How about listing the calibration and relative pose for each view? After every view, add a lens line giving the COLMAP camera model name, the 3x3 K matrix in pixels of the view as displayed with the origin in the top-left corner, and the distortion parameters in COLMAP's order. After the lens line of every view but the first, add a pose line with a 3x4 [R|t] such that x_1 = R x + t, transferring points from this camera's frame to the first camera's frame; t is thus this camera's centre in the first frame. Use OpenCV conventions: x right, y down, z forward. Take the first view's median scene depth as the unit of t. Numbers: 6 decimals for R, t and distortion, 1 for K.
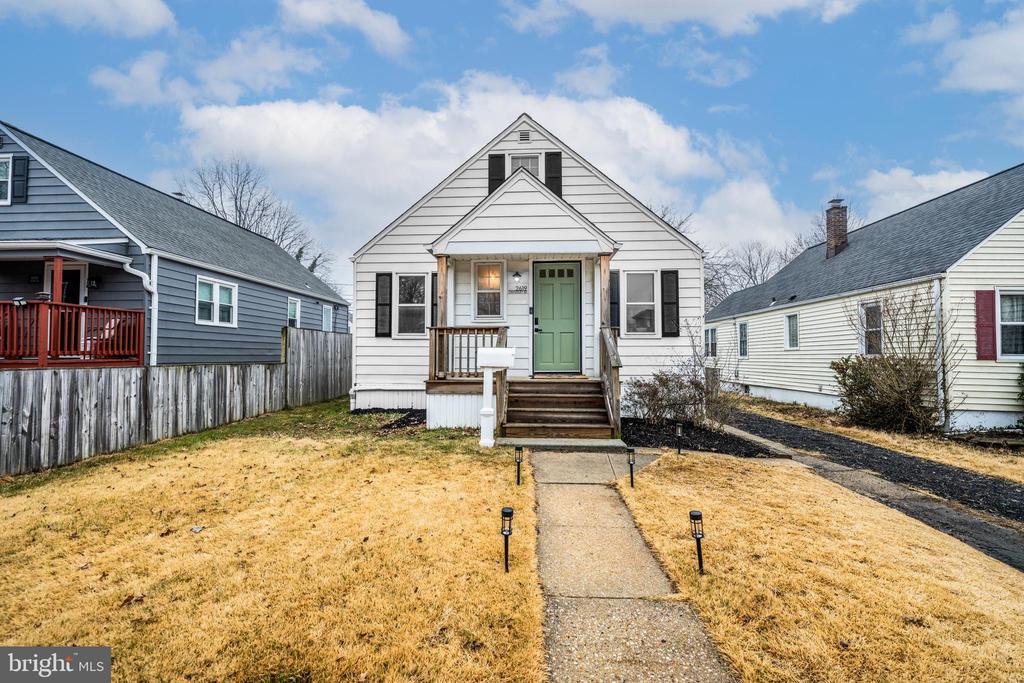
lens RADIAL K [[459.8, 0, 512.0], [0, 459.8, 341.5], [0, 0, 1]] dist [-0.001038, -0.000087]
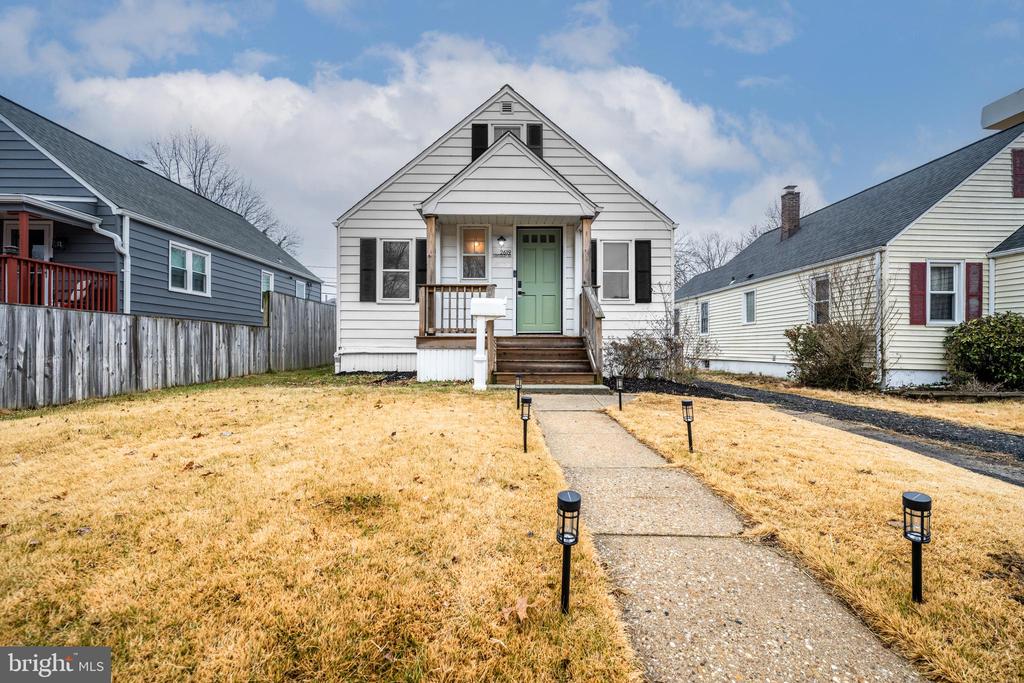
lens RADIAL K [[453.7, 0, 513.9], [0, 453.7, 344.4], [0, 0, 1]] dist [0.000114, -0.000248]
pose [[0.996997, 0.000939, 0.077438, -0.038484], [-0.003058, 0.999624, 0.027249, 0.061958], [-0.077384, -0.027404, 0.996625, -0.031481]]
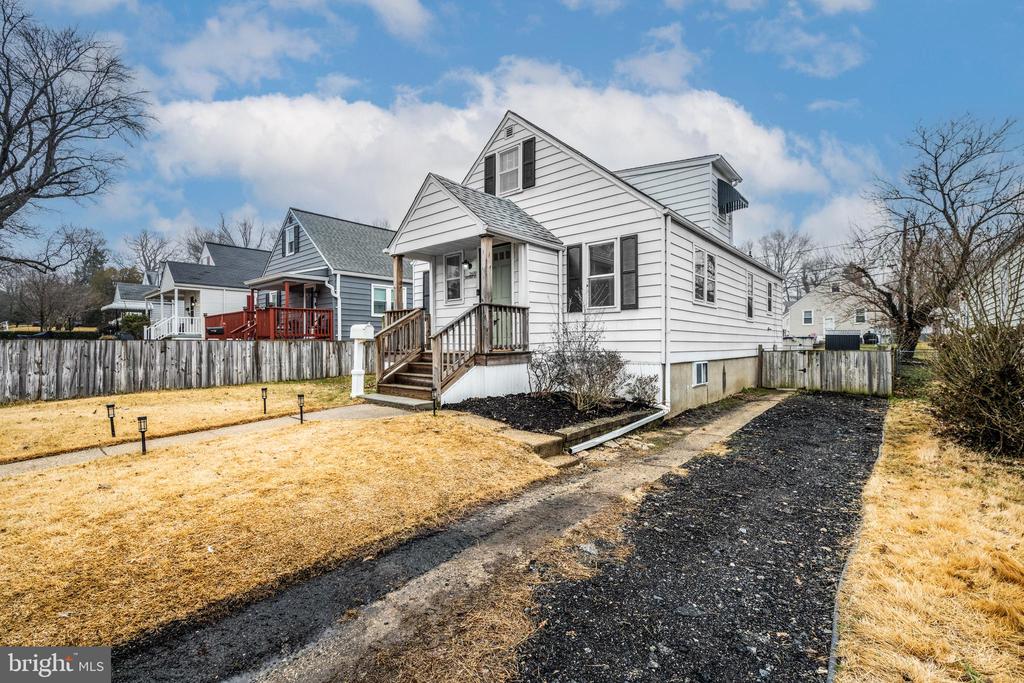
lens RADIAL K [[442.2, 0, 513.1], [0, 442.2, 344.0], [0, 0, 1]] dist [-0.001577, 0.000474]
pose [[0.786986, -0.001136, -0.616970, 0.743035], [0.021800, 0.999425, 0.025968, 0.031659], [0.616586, -0.033886, 0.786558, 0.180719]]
